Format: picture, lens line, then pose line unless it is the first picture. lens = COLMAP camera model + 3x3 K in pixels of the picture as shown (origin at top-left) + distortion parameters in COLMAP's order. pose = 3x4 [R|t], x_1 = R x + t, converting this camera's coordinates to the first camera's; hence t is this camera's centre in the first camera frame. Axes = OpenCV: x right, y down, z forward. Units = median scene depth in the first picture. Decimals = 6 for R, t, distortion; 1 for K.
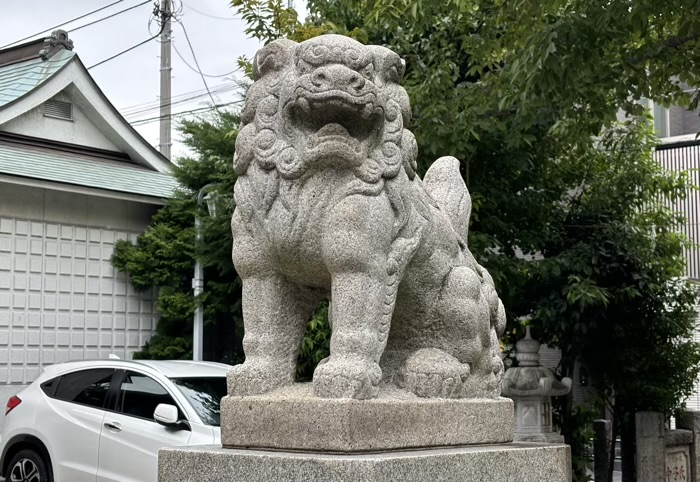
lens RADIAL K [[1171.6, 0, 350.3], [0, 1171.6, 242.7], [0, 0, 1]] dist [0.126367, 0.000000]
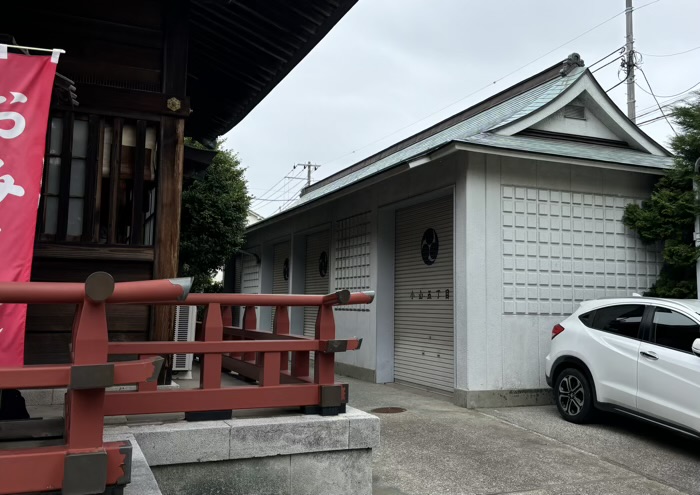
lens RADIAL K [[672.3, 0, 352.1], [0, 672.3, 244.1], [0, 0, 1]] dist [-0.049531, 0.000000]
pose [[0.862510, -0.024630, -0.505440, -0.092322], [0.033240, 0.999415, 0.008021, 0.025483], [0.504947, -0.023719, 0.862824, 0.230319]]
